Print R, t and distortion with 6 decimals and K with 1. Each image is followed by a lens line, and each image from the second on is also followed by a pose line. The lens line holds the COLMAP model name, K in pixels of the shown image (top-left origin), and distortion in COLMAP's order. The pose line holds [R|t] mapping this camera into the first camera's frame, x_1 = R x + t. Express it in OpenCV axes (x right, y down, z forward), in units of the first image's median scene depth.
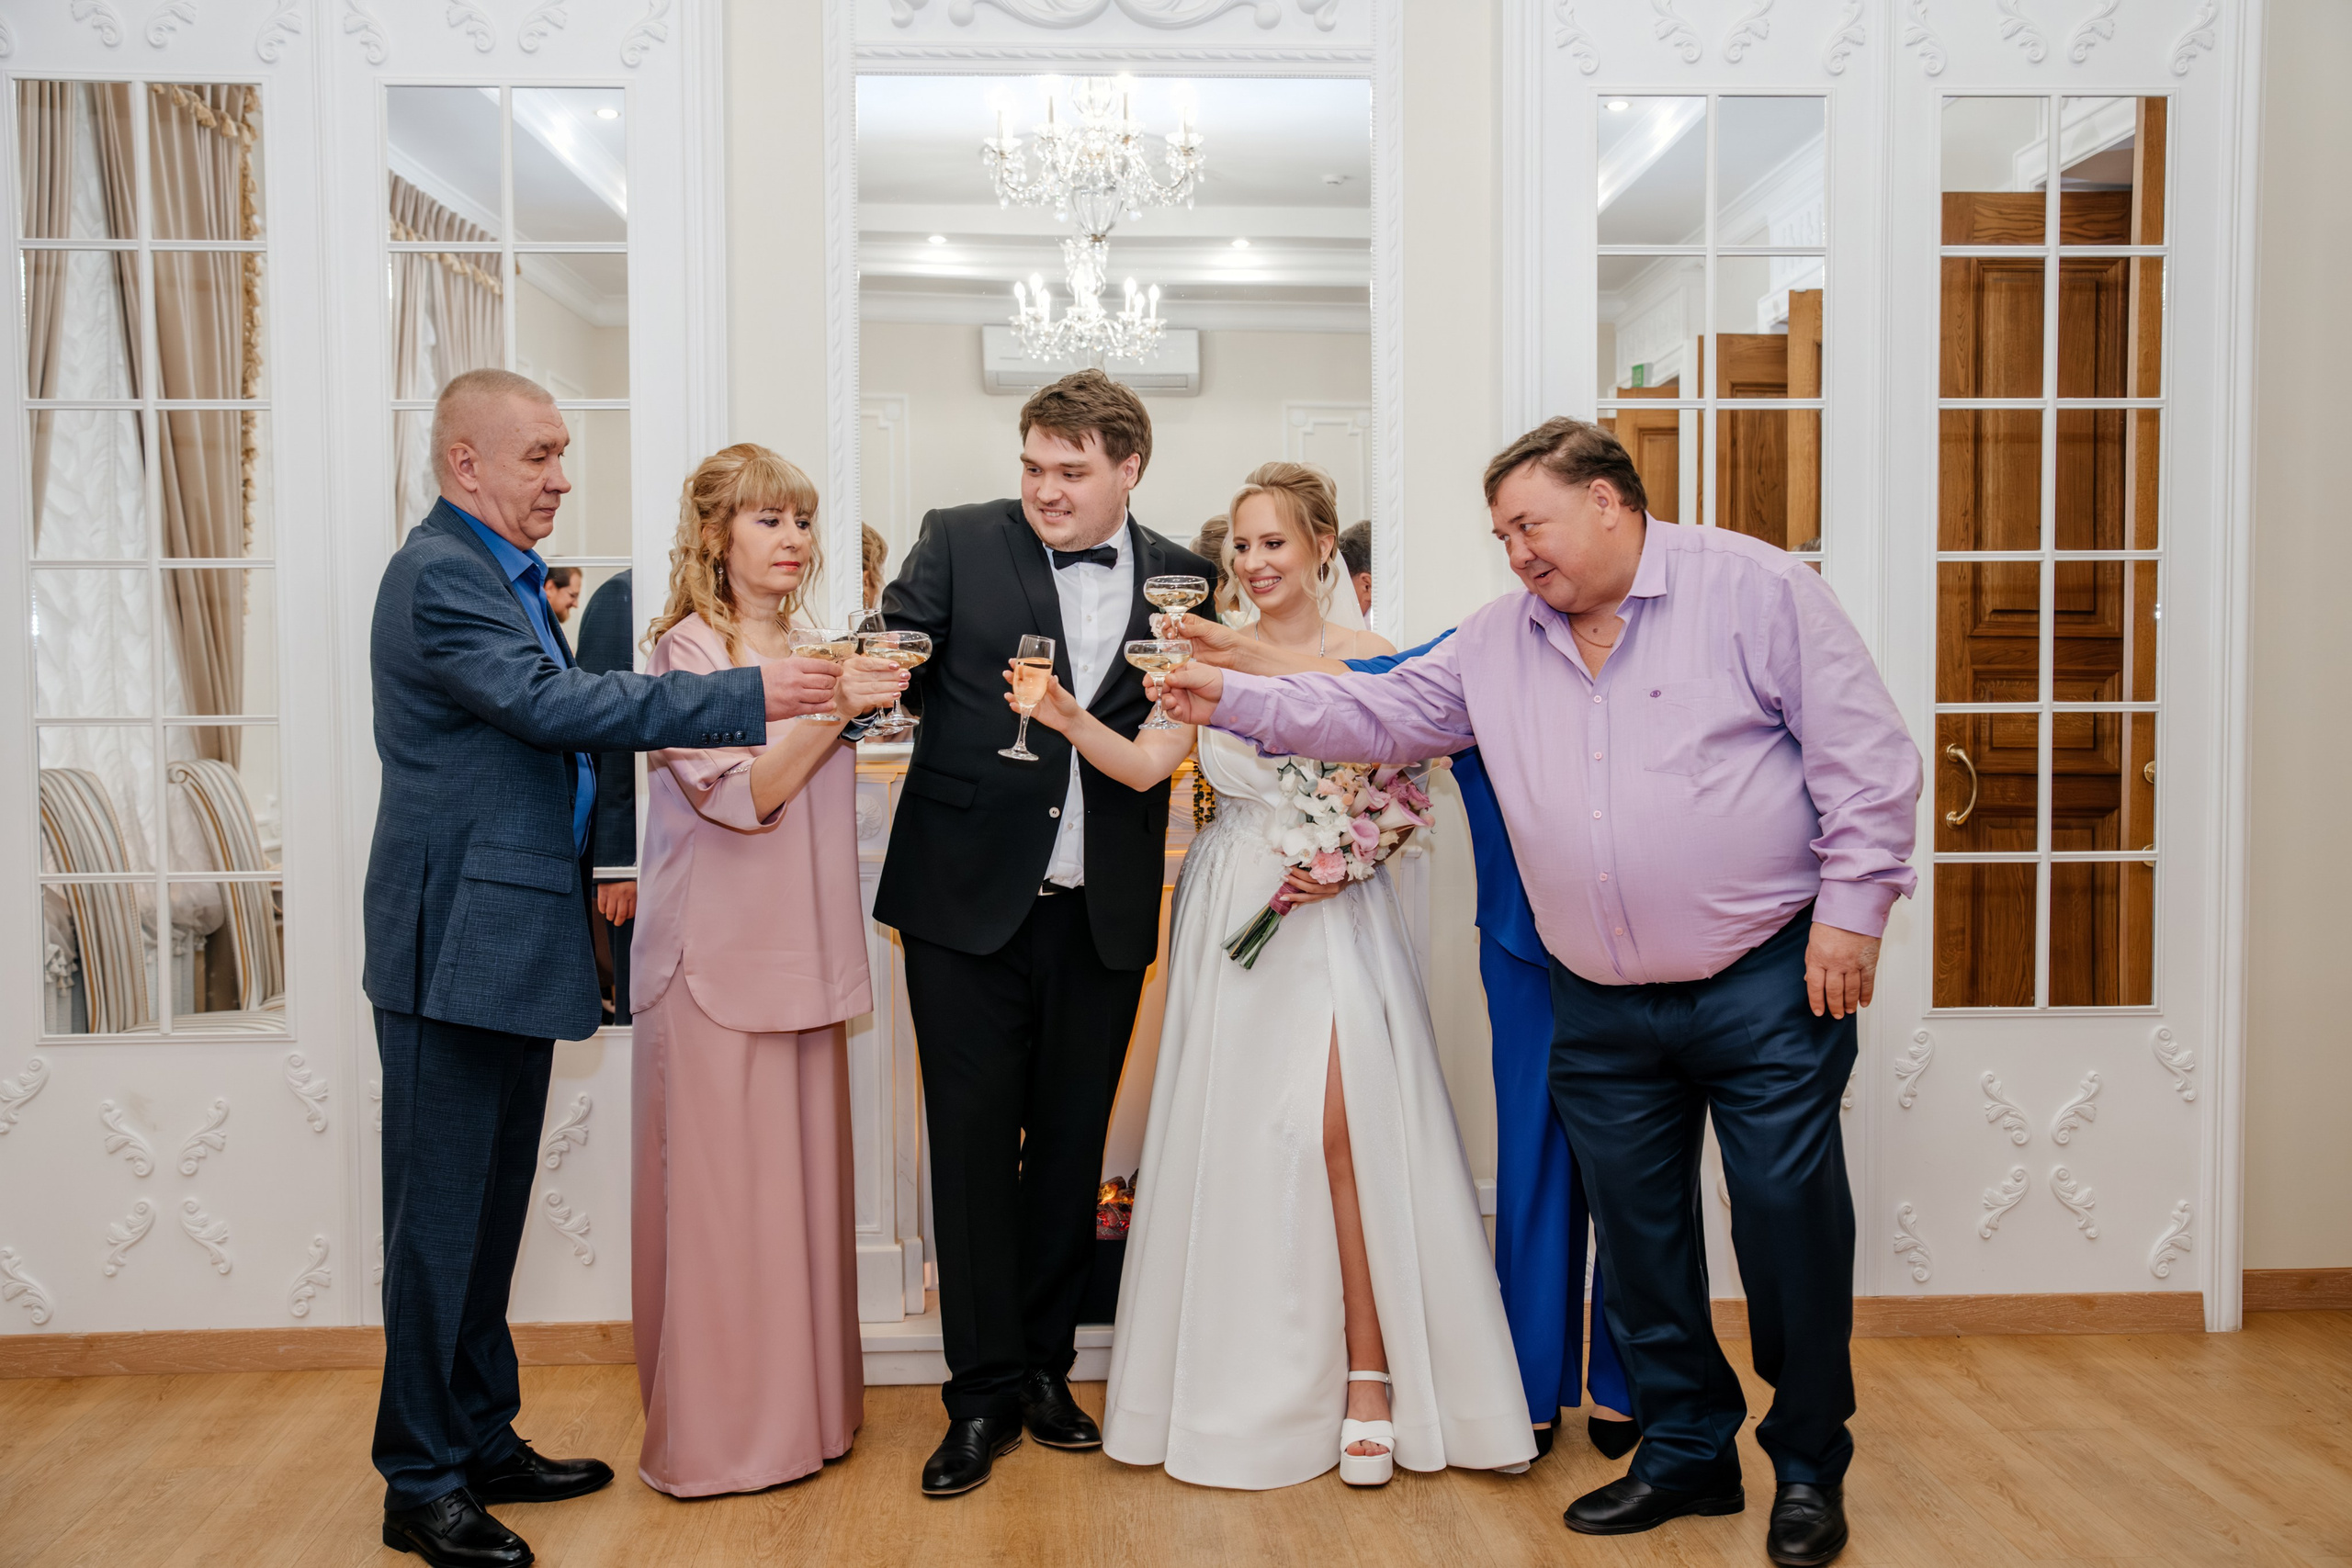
lens RADIAL K [[2210.3, 0, 1176.0], [0, 2210.3, 784.0], [0, 0, 1]] dist [-0.005268, -0.002863]
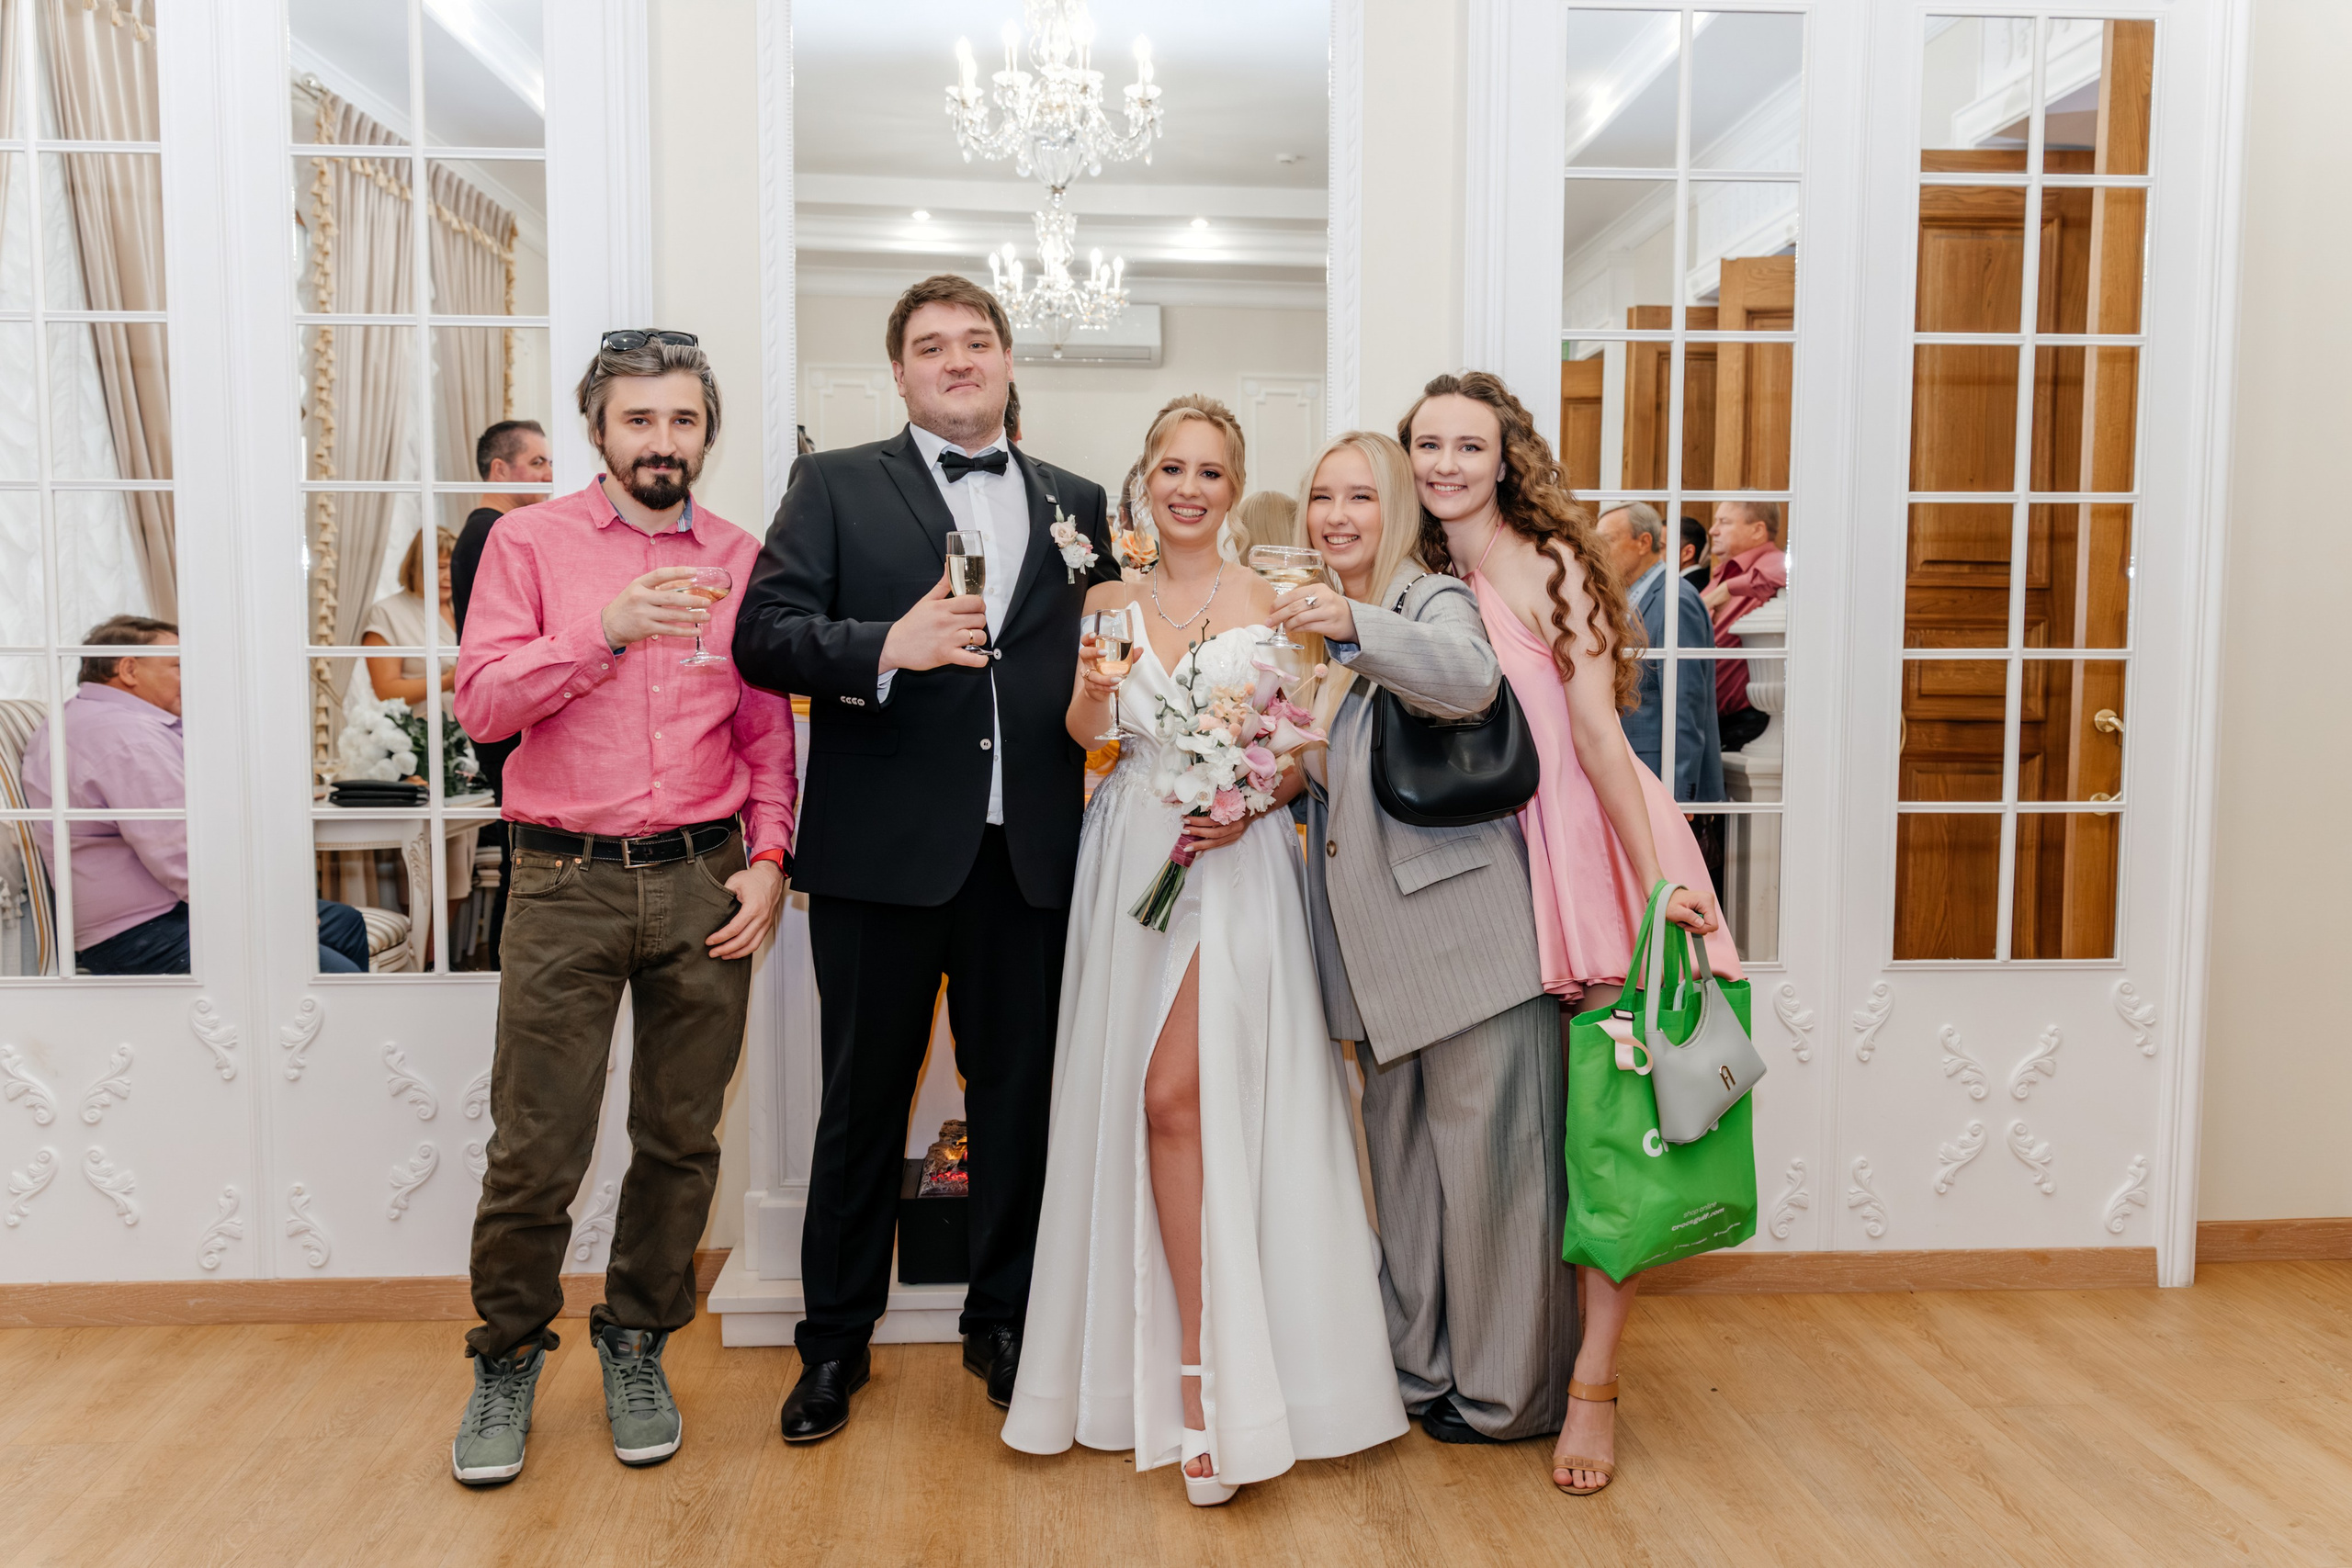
lens RADIAL K [[1933.3, 0, 1176.0], [0, 1933.3, 784.0], [0, 0, 1]] dist [-0.000206, -0.003042]
pose [[0.999809, 0.007645, 0.018001, 0.008702], [-0.008231, 0.999432, 0.032693, -0.002140], [-0.017741, -0.032835, 0.999303, 0.152258]]
